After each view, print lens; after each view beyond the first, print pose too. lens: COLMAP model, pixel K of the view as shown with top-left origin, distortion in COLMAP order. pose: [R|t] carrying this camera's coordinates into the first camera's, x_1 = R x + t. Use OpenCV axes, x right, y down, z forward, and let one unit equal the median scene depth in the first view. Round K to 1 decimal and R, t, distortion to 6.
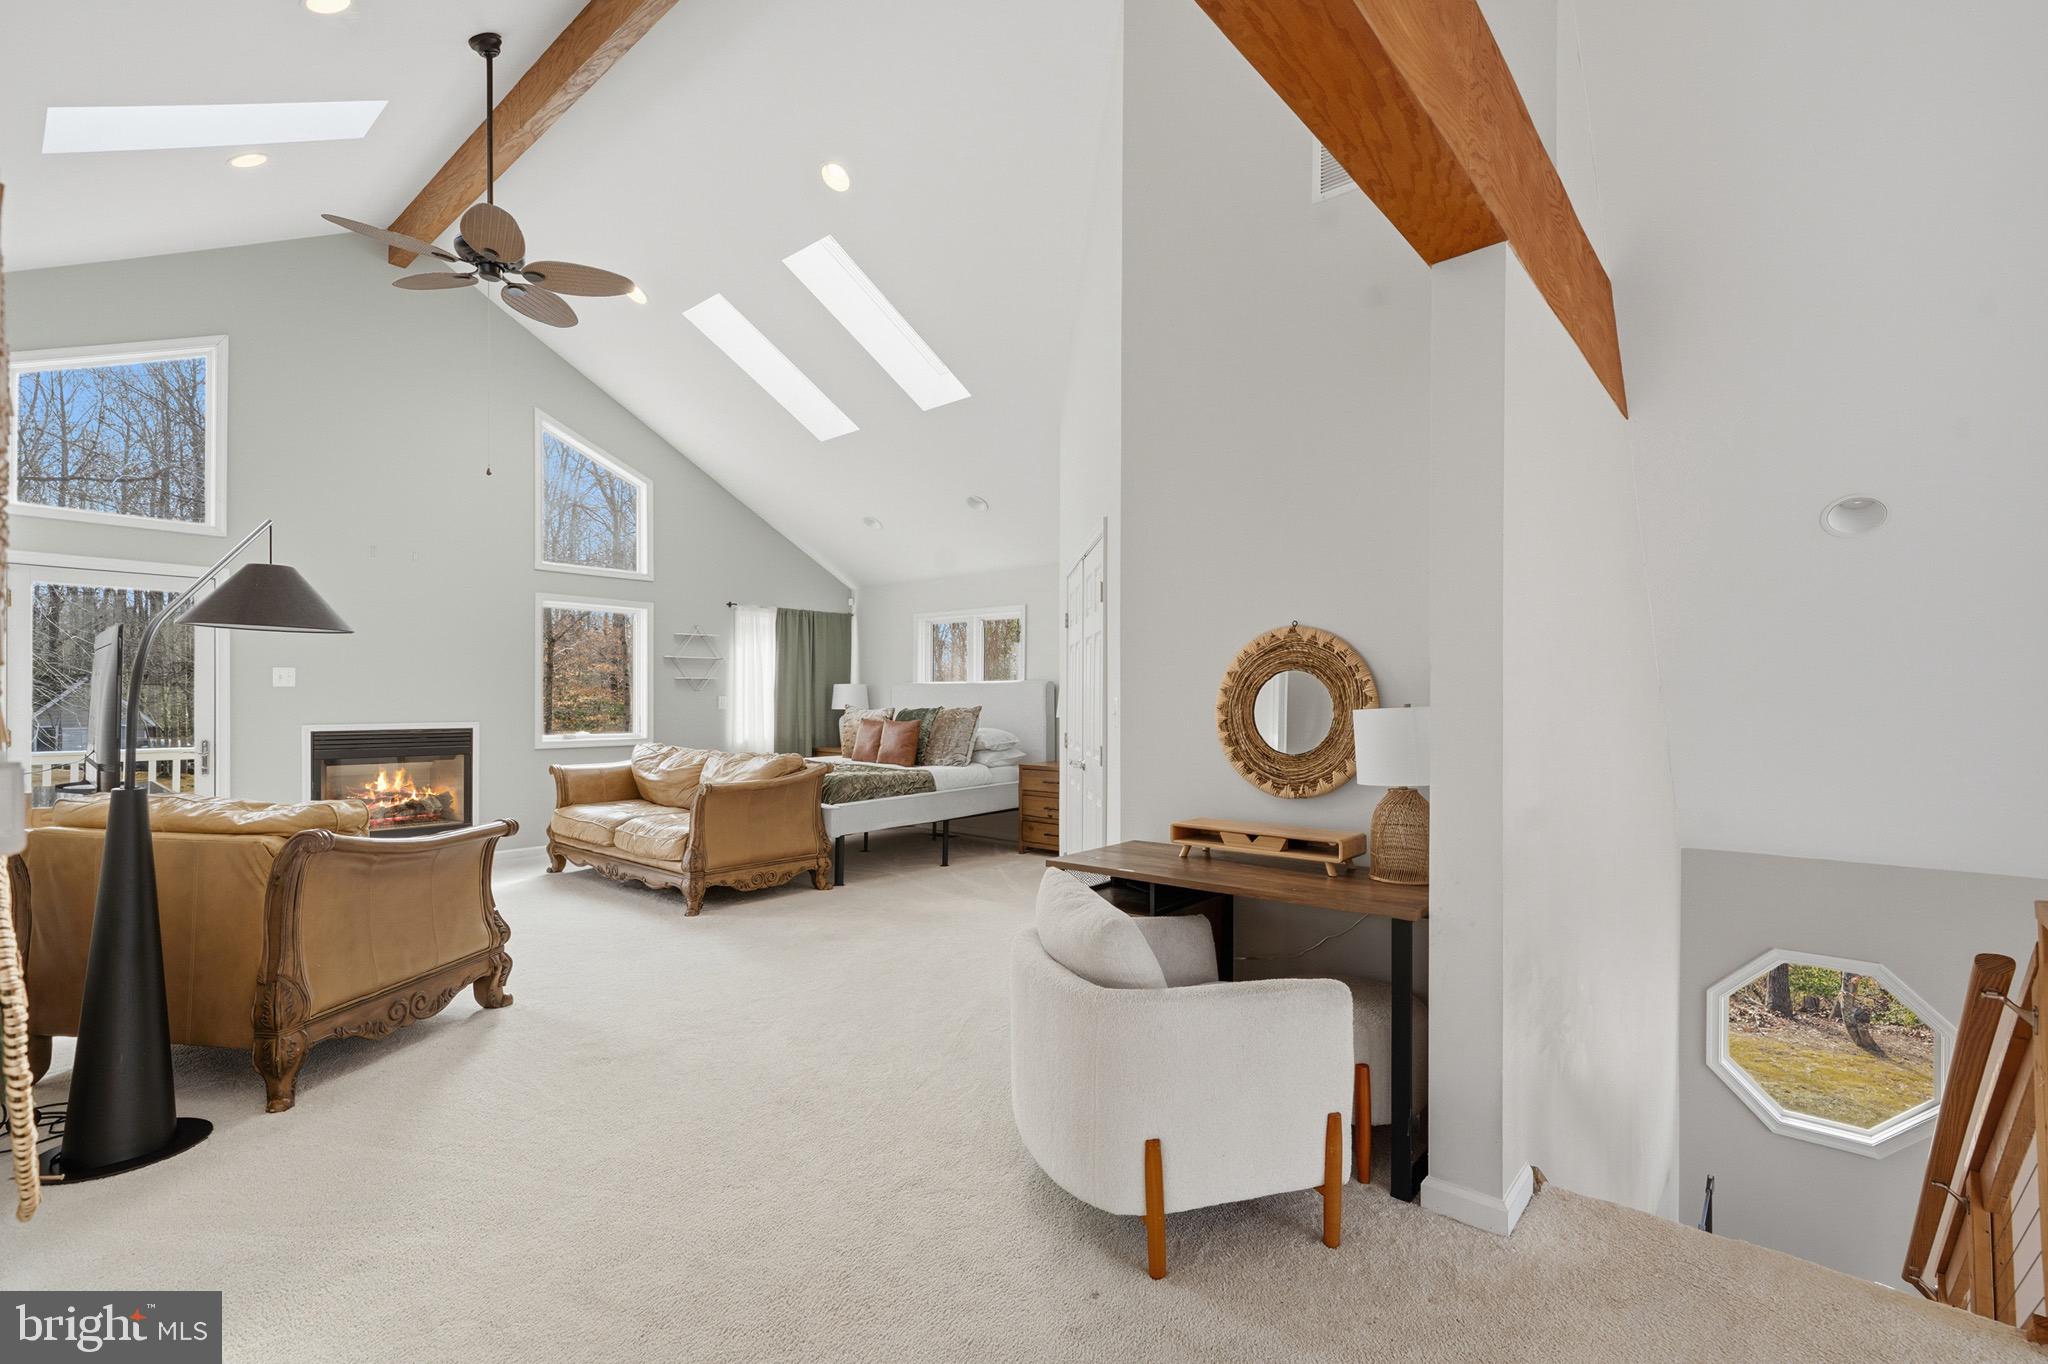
lens RADIAL K [[894.3, 0, 1021.0], [0, 894.3, 685.6], [0, 0, 1]] dist [-0.000460, -0.000529]
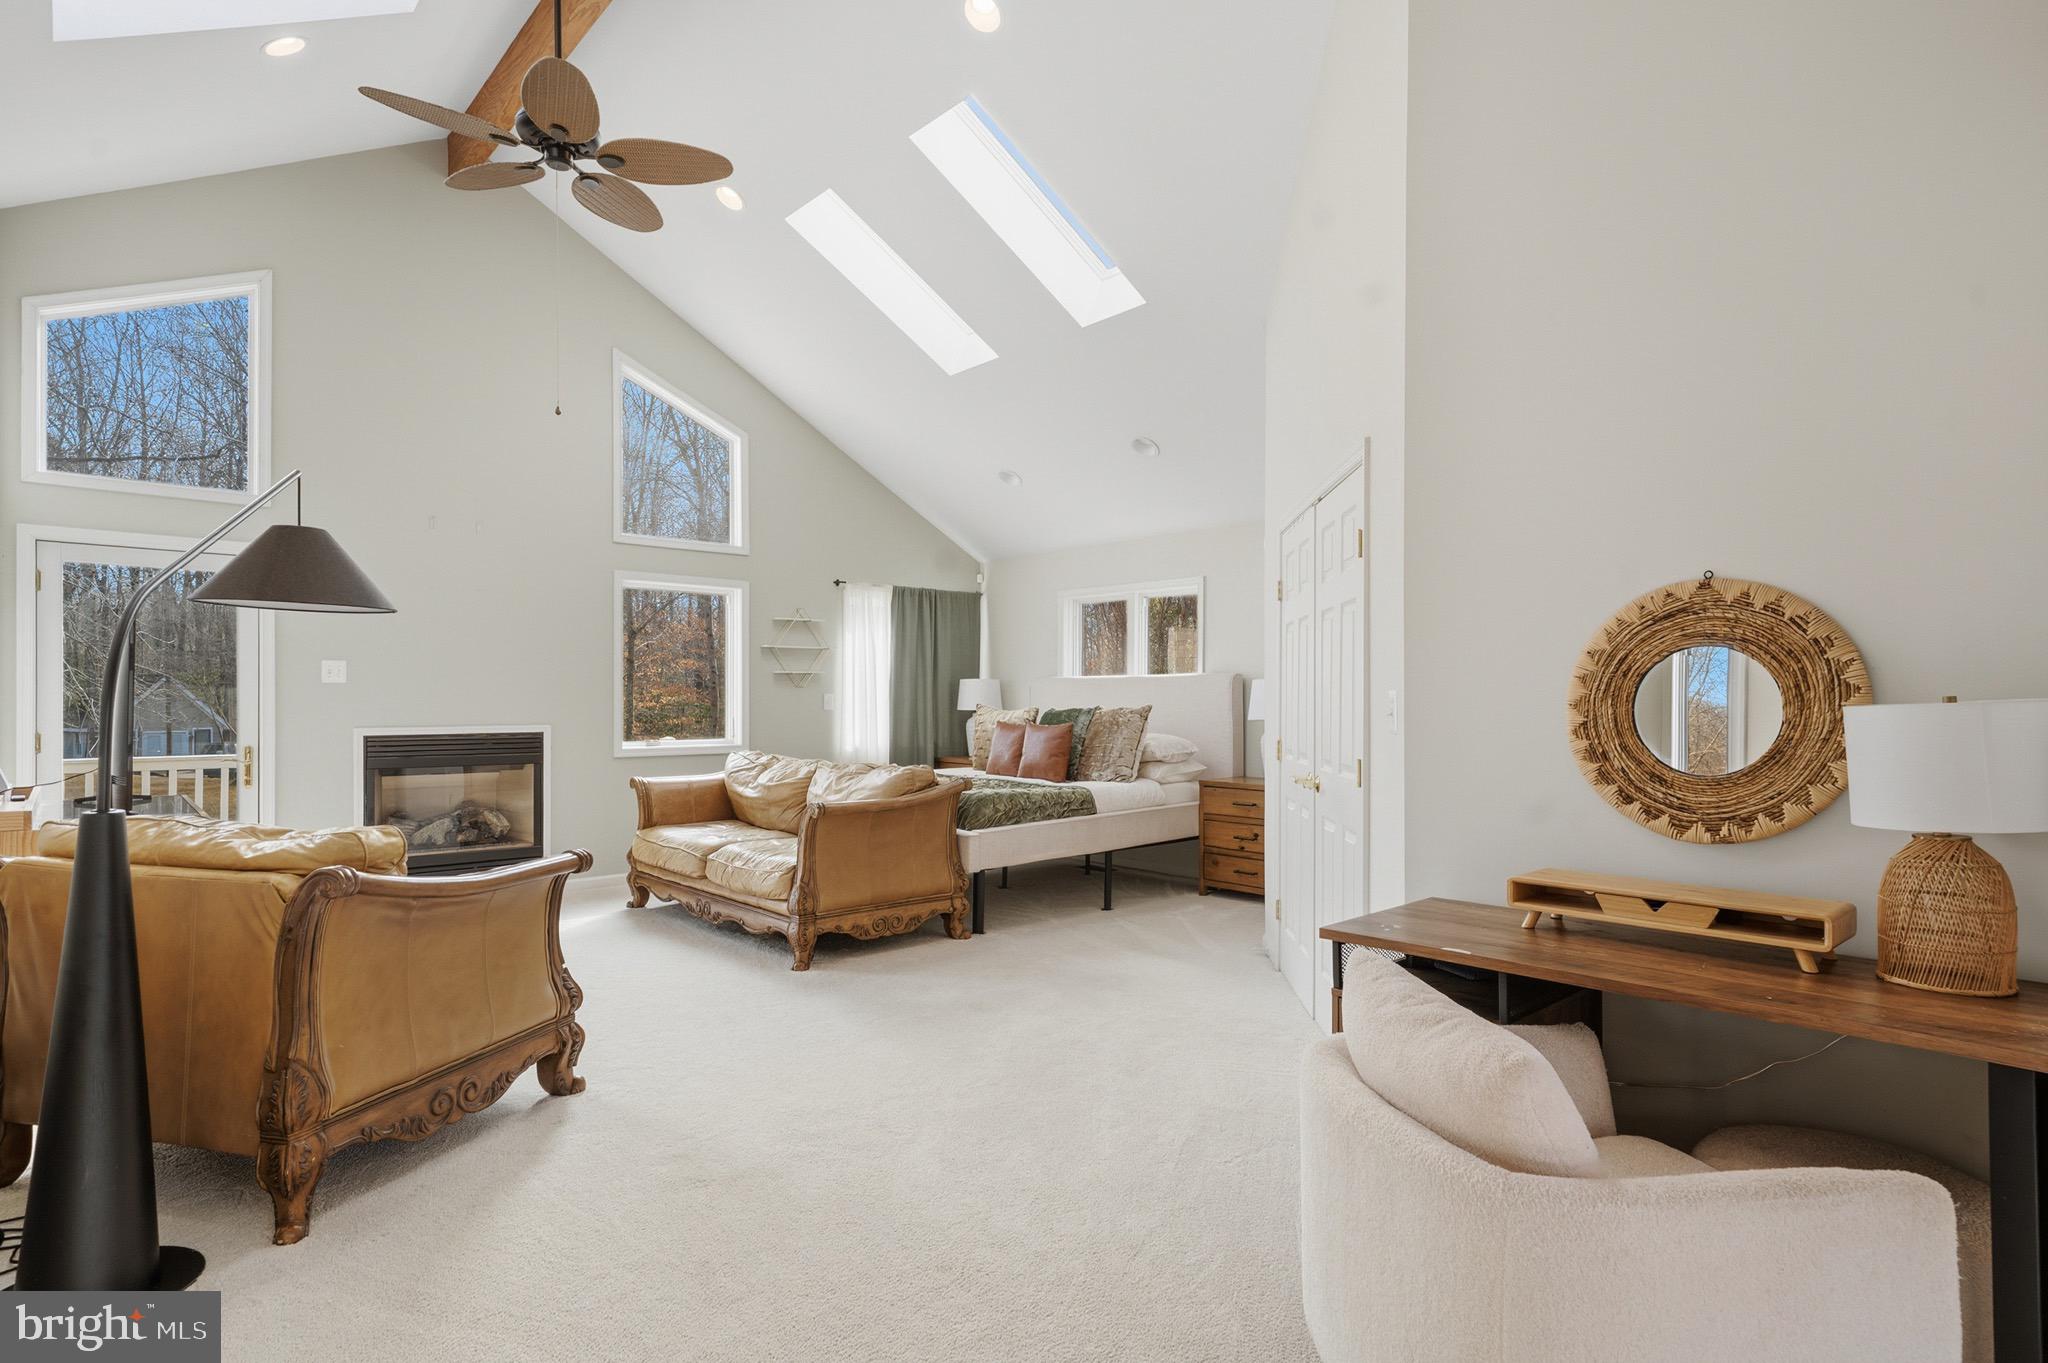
lens RADIAL K [[1053.6, 0, 1017.3], [0, 1053.6, 675.1], [0, 0, 1]] dist [0.006764, 0.001456]
pose [[0.991106, -0.004775, -0.132989, -0.064464], [0.003714, 0.999959, -0.008223, 0.005894], [0.133023, 0.007656, 0.991083, 0.121700]]
